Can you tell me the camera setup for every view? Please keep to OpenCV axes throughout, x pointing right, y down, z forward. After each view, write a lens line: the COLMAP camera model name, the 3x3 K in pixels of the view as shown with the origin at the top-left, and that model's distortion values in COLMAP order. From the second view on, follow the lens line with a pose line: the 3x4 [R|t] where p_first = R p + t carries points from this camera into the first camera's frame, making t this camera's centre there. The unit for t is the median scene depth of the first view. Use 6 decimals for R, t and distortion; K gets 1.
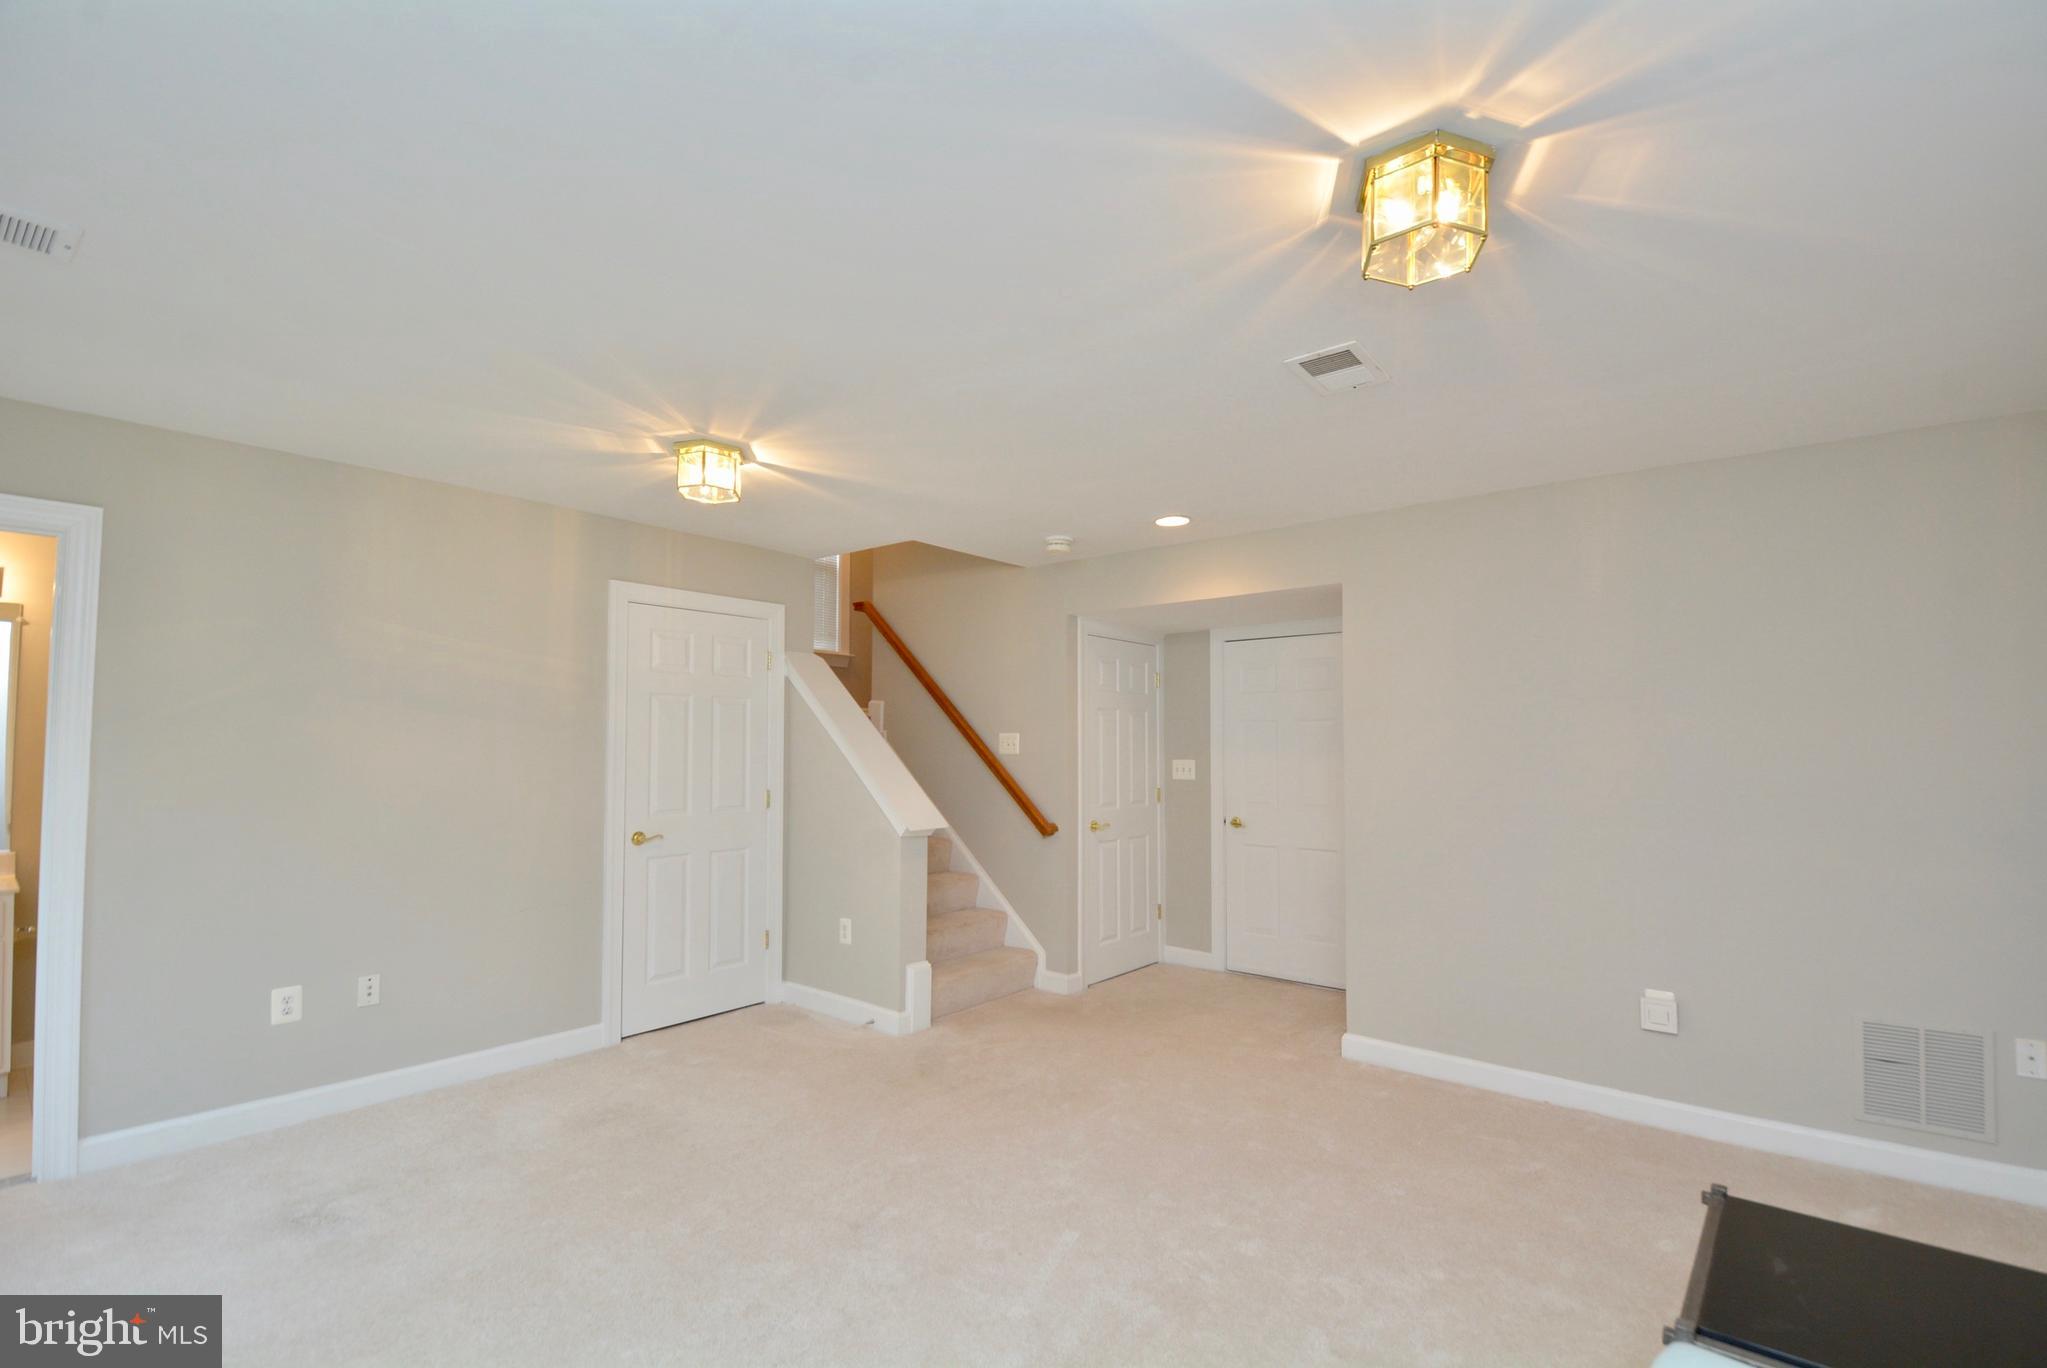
lens RADIAL K [[893.5, 0, 1039.6], [0, 893.5, 713.3], [0, 0, 1]] dist [0.007852, -0.018418]
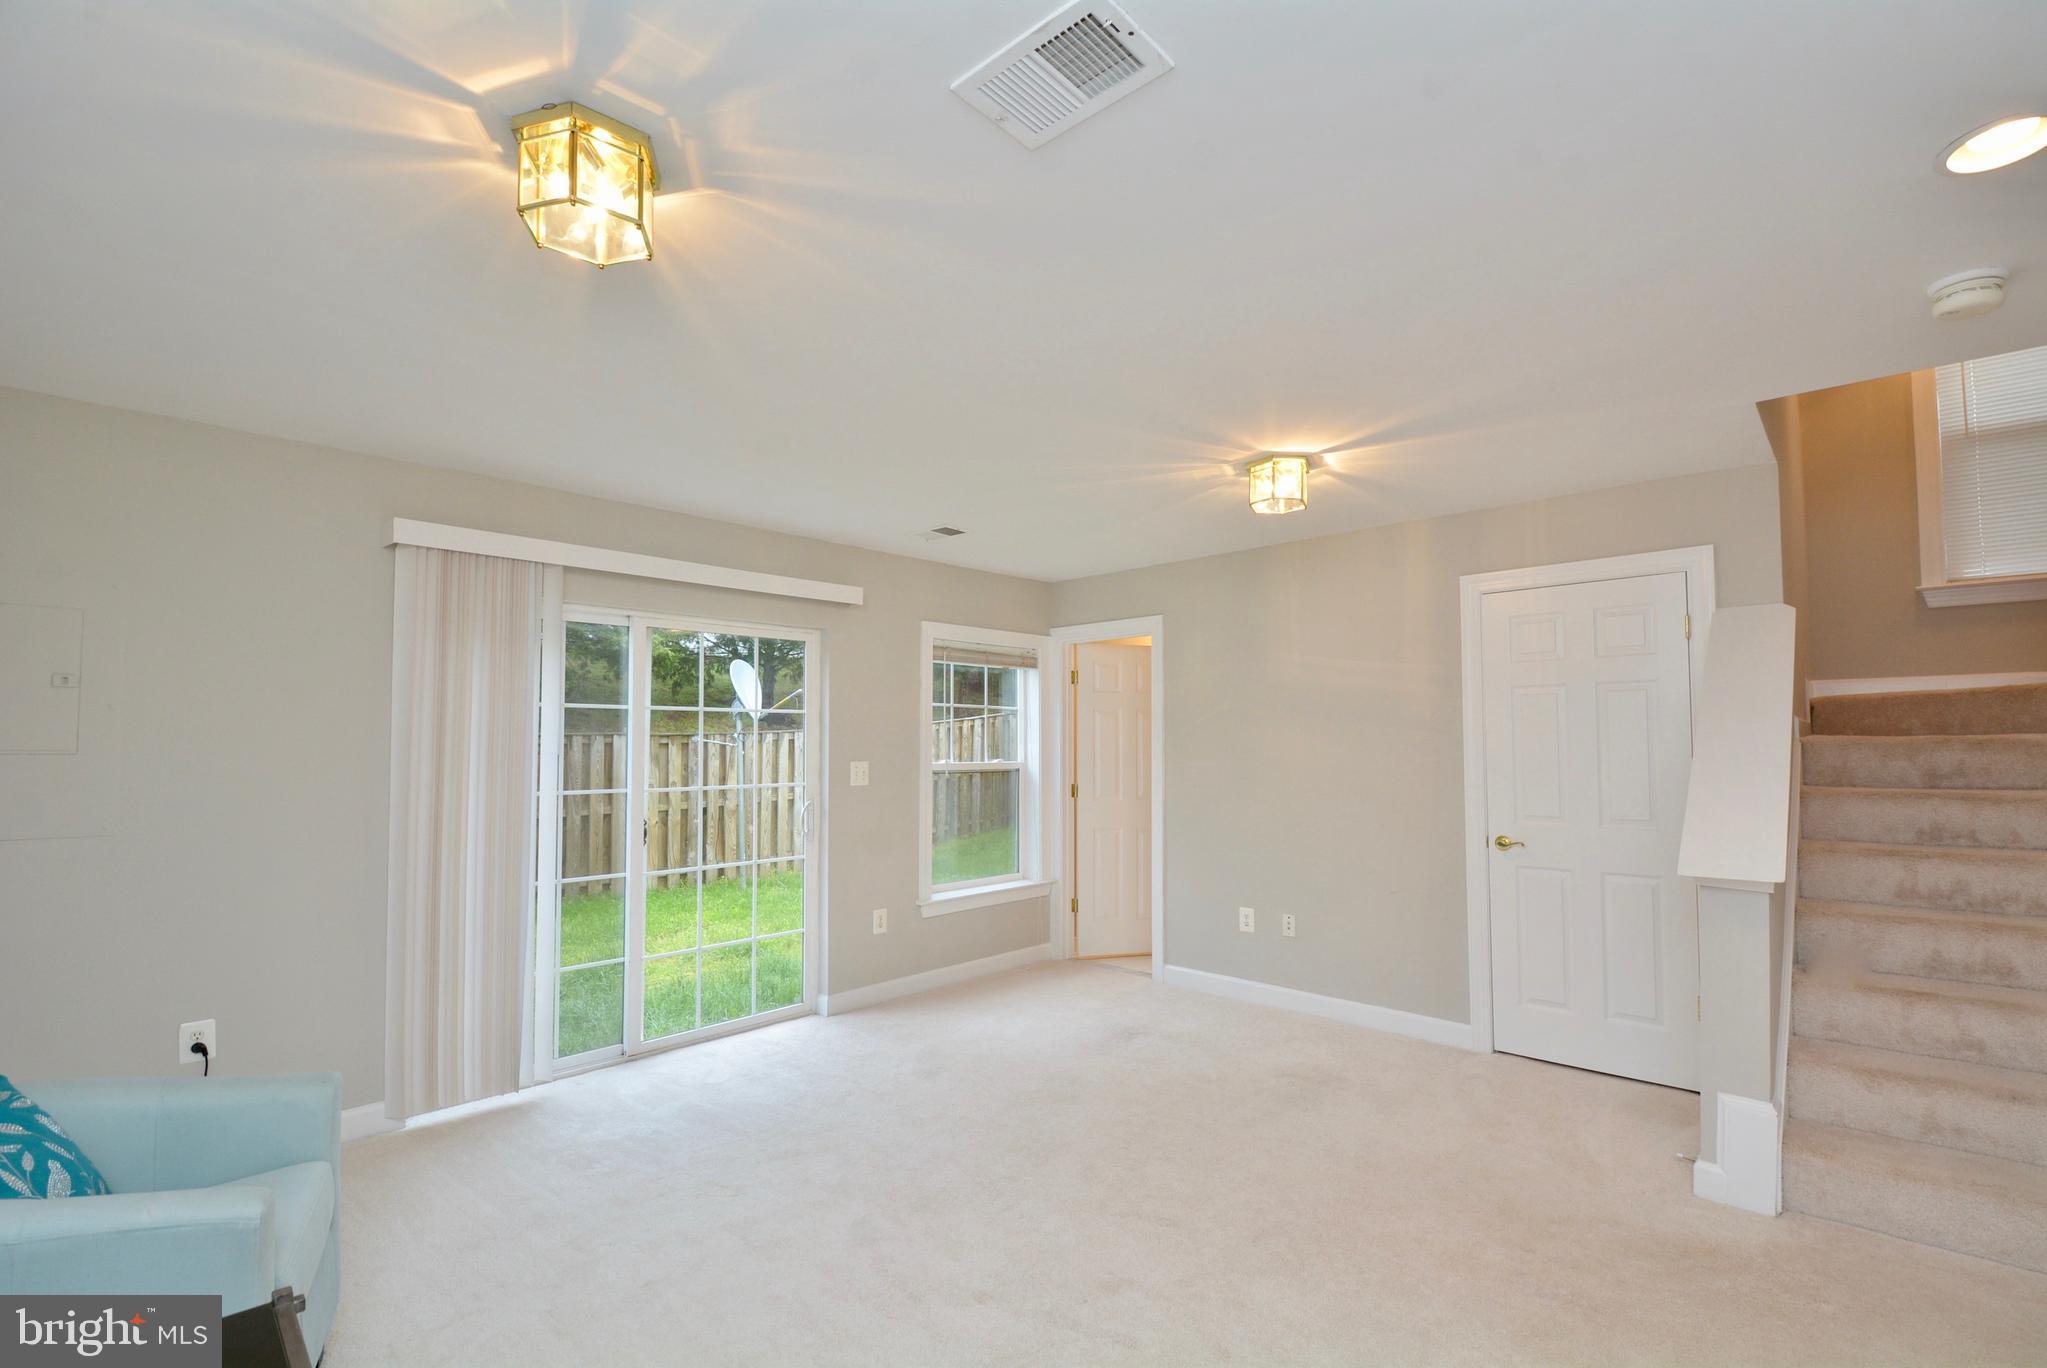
lens RADIAL K [[892.3, 0, 1053.7], [0, 892.3, 714.6], [0, 0, 1]] dist [0.005536, -0.021212]
pose [[-0.059960, -0.035102, -0.997583, 0.651617], [0.042606, 0.998381, -0.037691, 0.026462], [0.997291, -0.044763, -0.058367, 0.750783]]
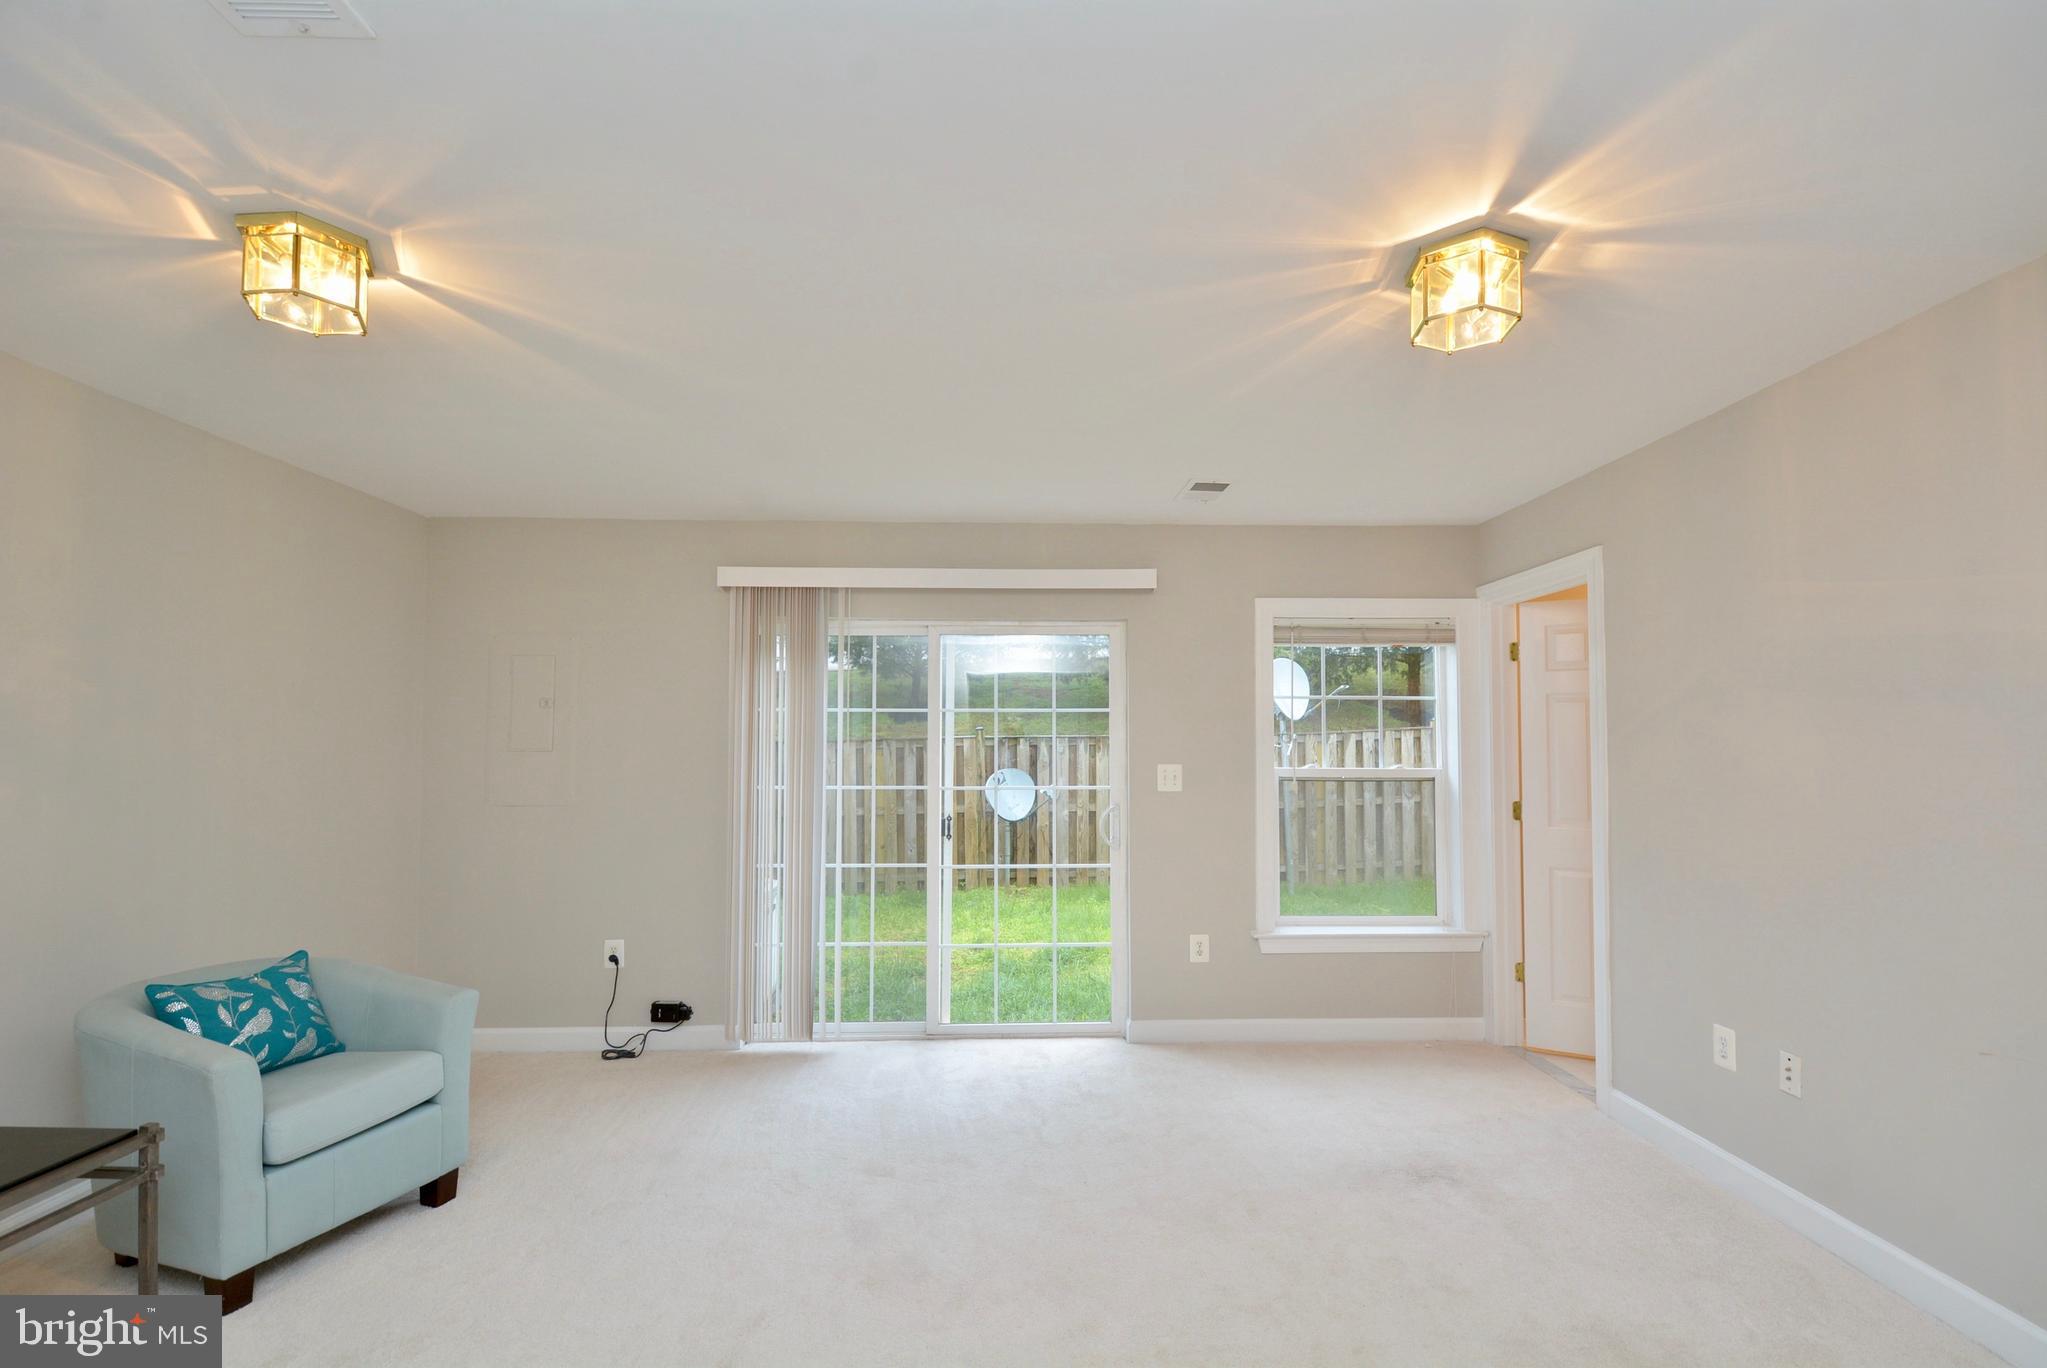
lens RADIAL K [[893.5, 0, 1039.6], [0, 893.5, 713.3], [0, 0, 1]] dist [0.007852, -0.018418]
pose [[-0.751719, -0.026534, -0.658950, 0.226511], [0.025283, 0.997296, -0.069000, 0.044737], [0.658999, -0.068529, -0.749015, 1.185961]]
